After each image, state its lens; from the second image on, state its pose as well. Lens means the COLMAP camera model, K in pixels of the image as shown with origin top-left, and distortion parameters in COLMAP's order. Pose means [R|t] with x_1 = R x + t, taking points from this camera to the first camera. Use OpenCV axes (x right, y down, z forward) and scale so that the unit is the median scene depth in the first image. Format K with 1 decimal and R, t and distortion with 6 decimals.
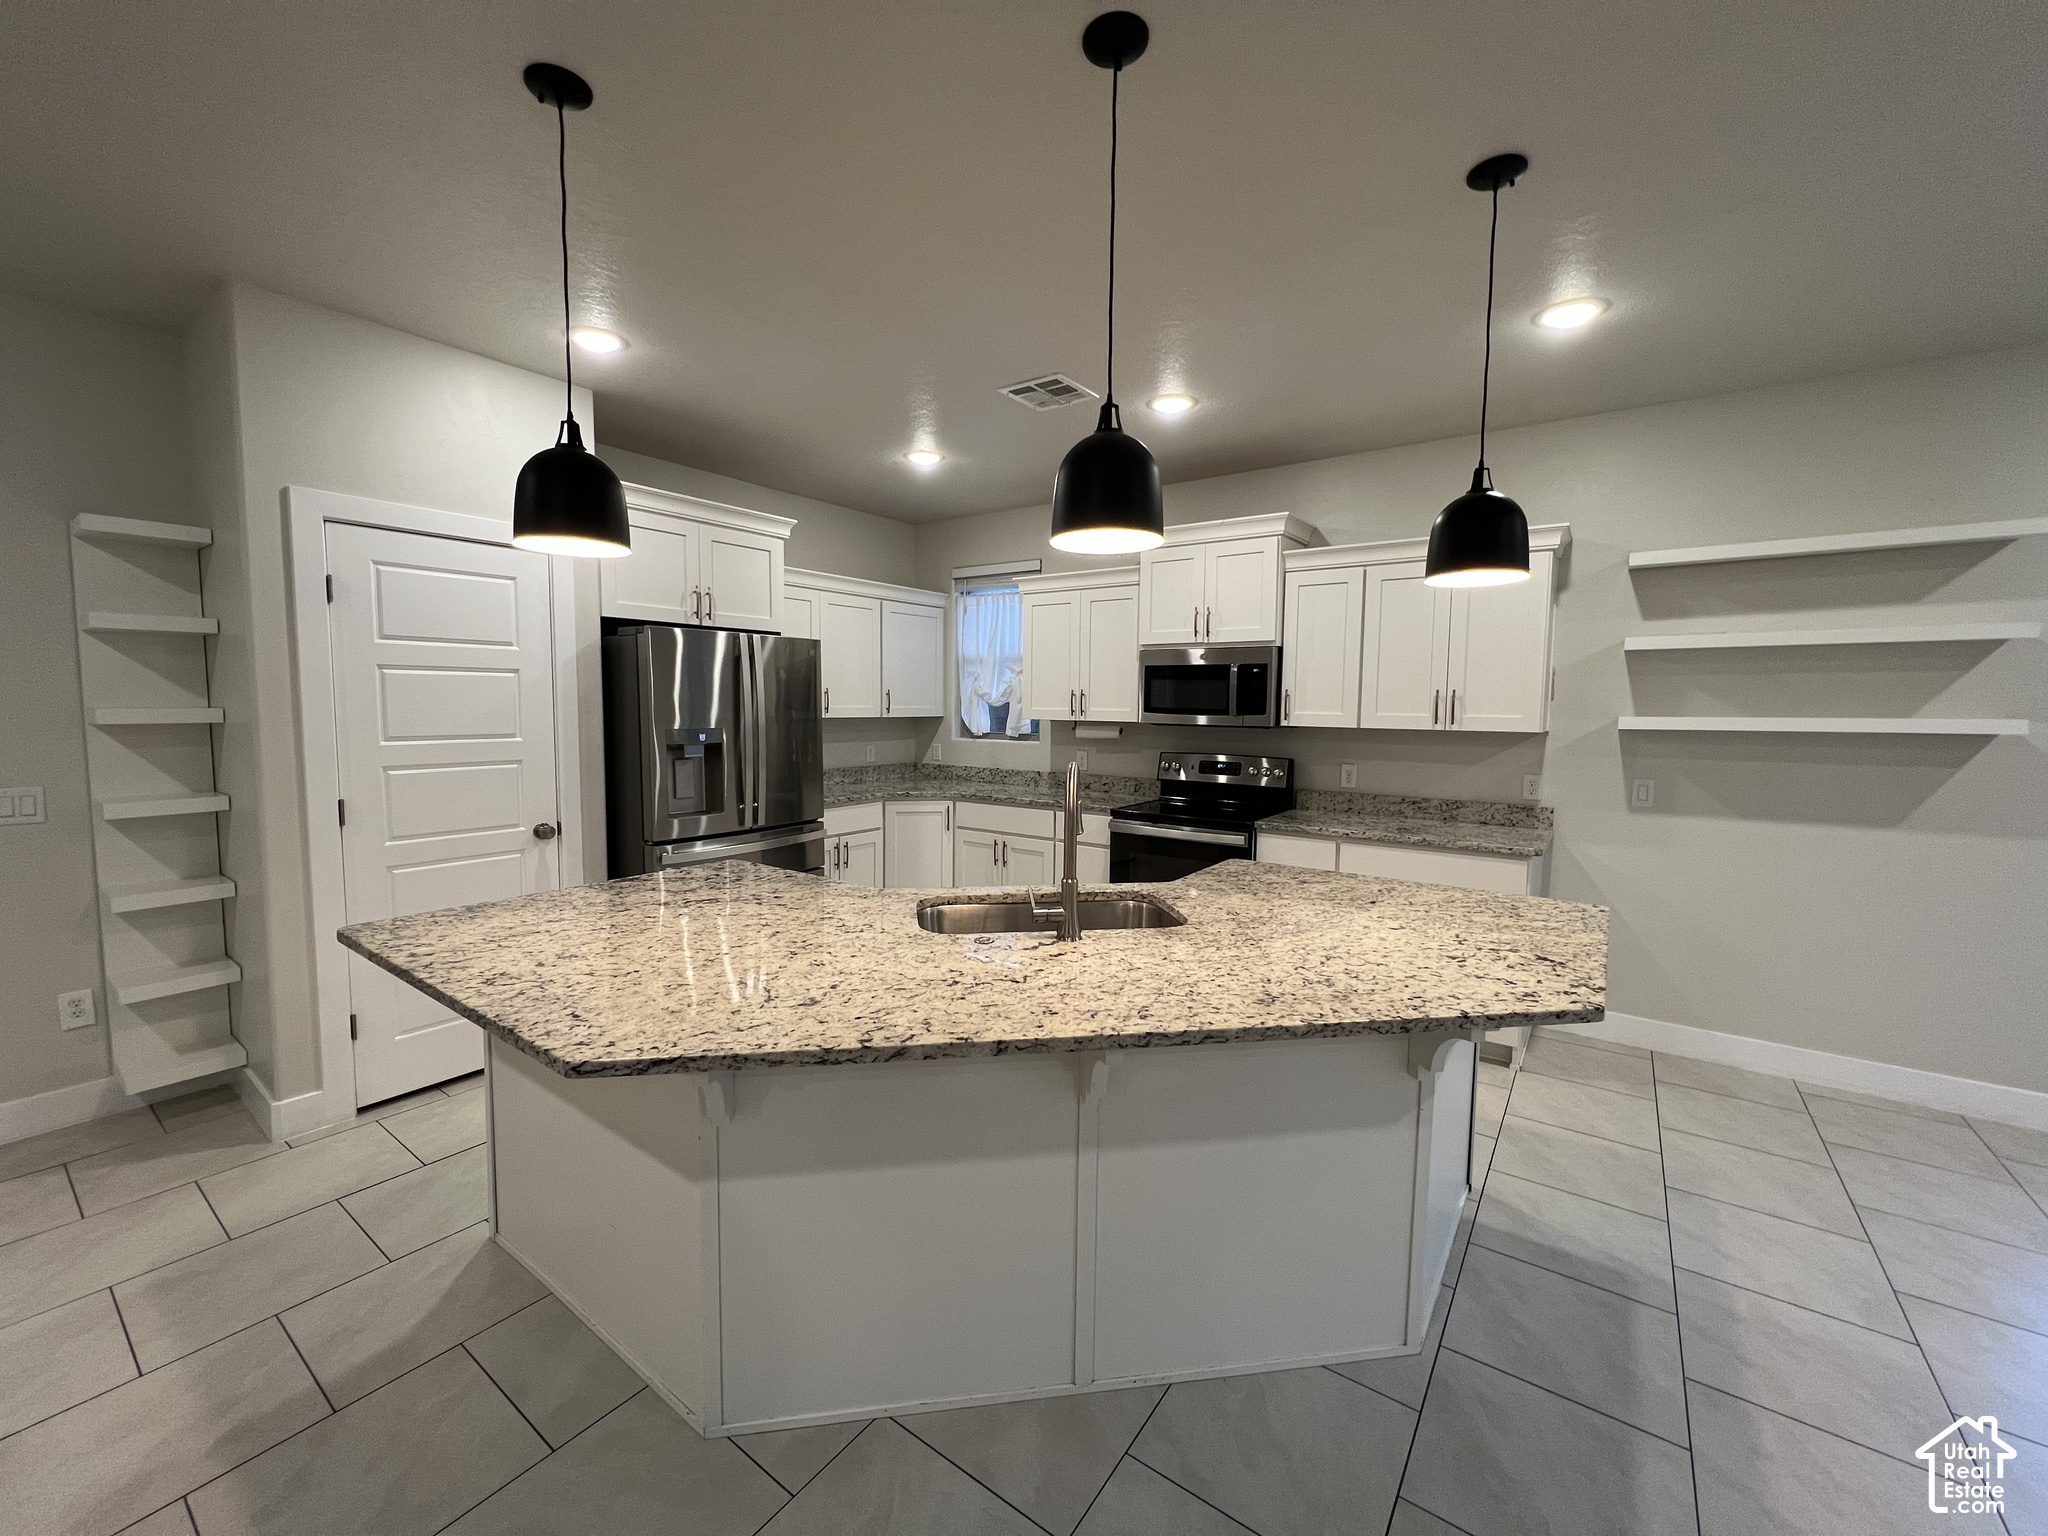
lens RADIAL K [[815.7, 0, 1019.5], [0, 815.7, 765.2], [0, 0, 1]] dist [-0.003116, 0.000643]
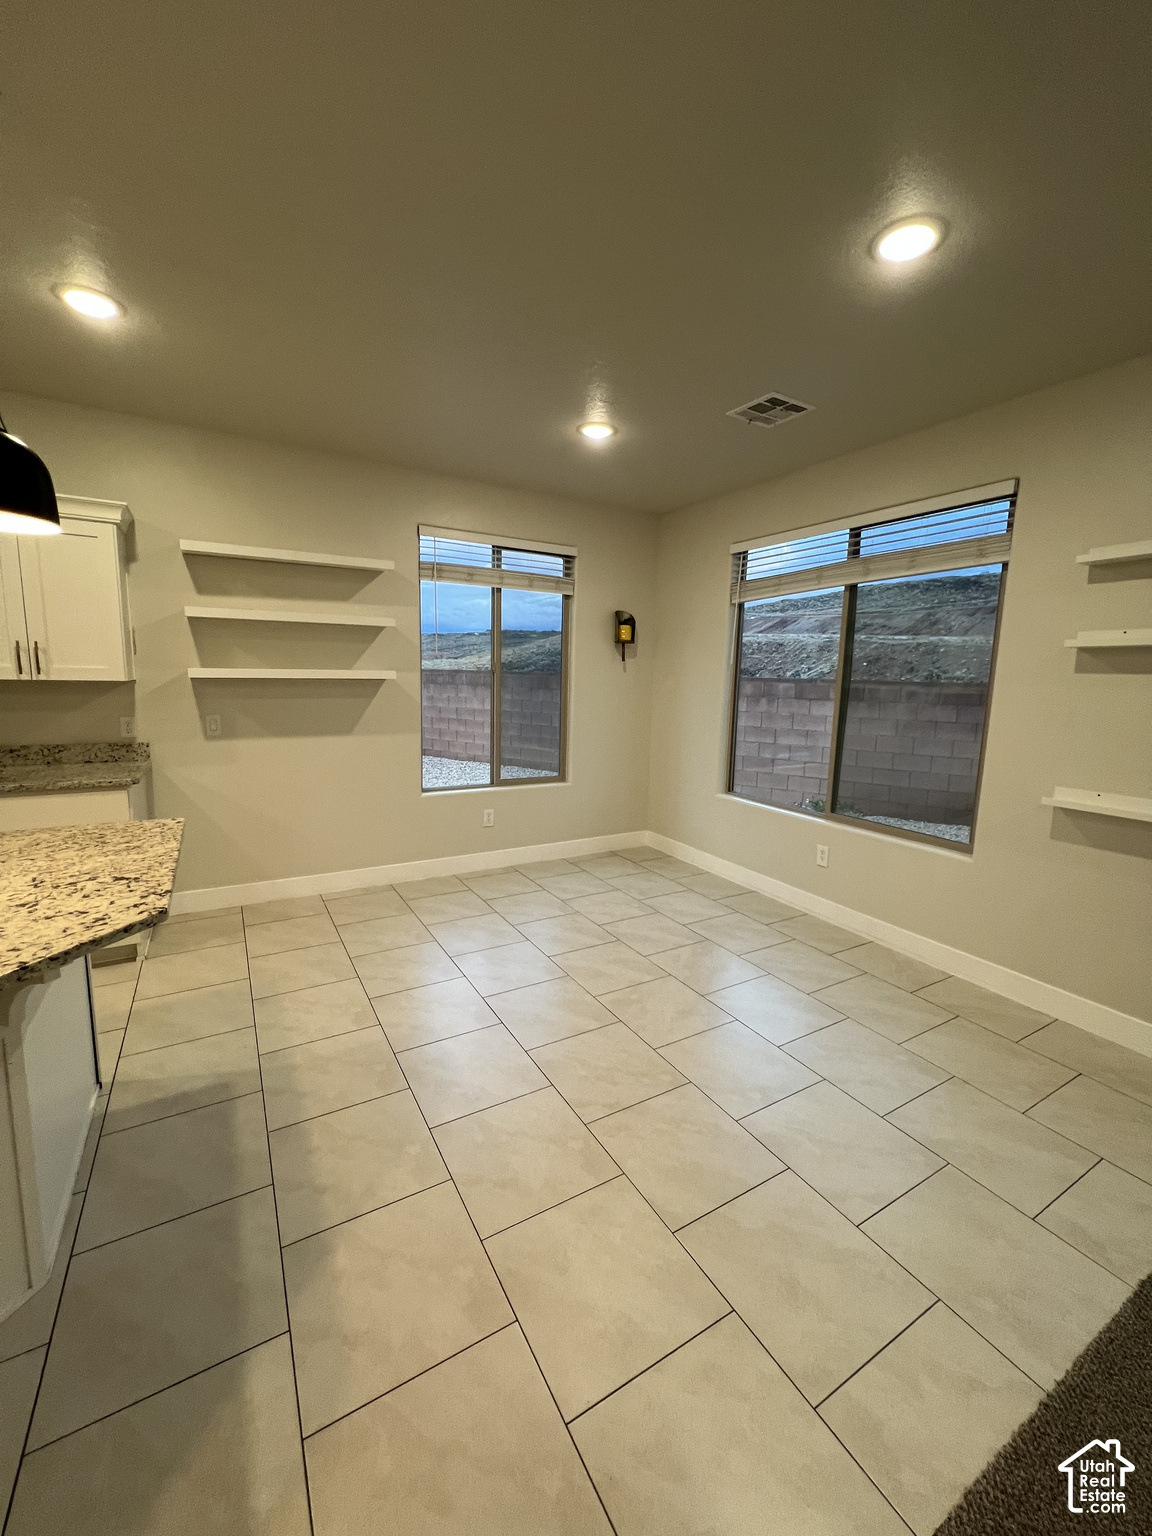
lens RADIAL K [[611.8, 0, 578.2], [0, 611.8, 762.1], [0, 0, 1]] dist [-0.003116, 0.000643]
pose [[0.394643, -0.131080, 0.909437, 0.077999], [0.050280, 0.991370, 0.121071, 0.002691], [-0.917458, -0.002053, 0.397828, 0.040979]]
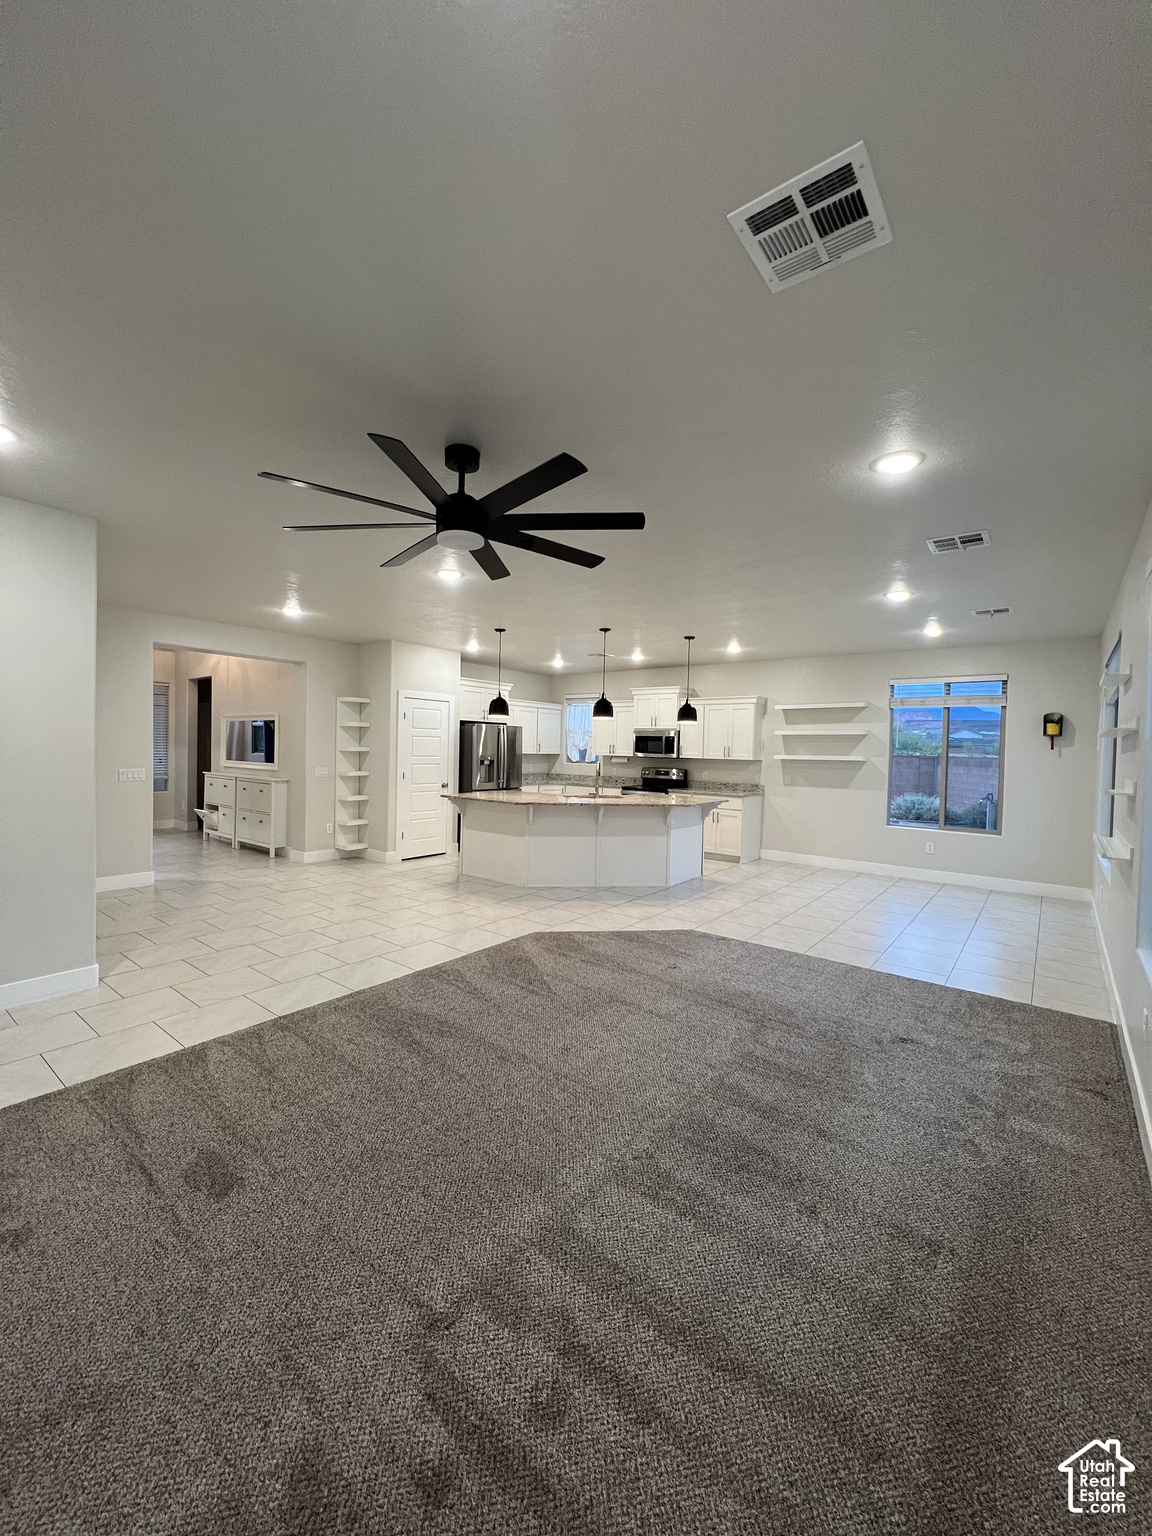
lens RADIAL K [[611.8, 0, 574.8], [0, 611.8, 762.8], [0, 0, 1]] dist [-0.003116, 0.000643]
pose [[0.999326, 0.014051, -0.033908, 0.026238], [-0.015893, 0.998377, -0.054679, 0.121195], [0.033085, 0.055181, 0.997928, -1.513667]]
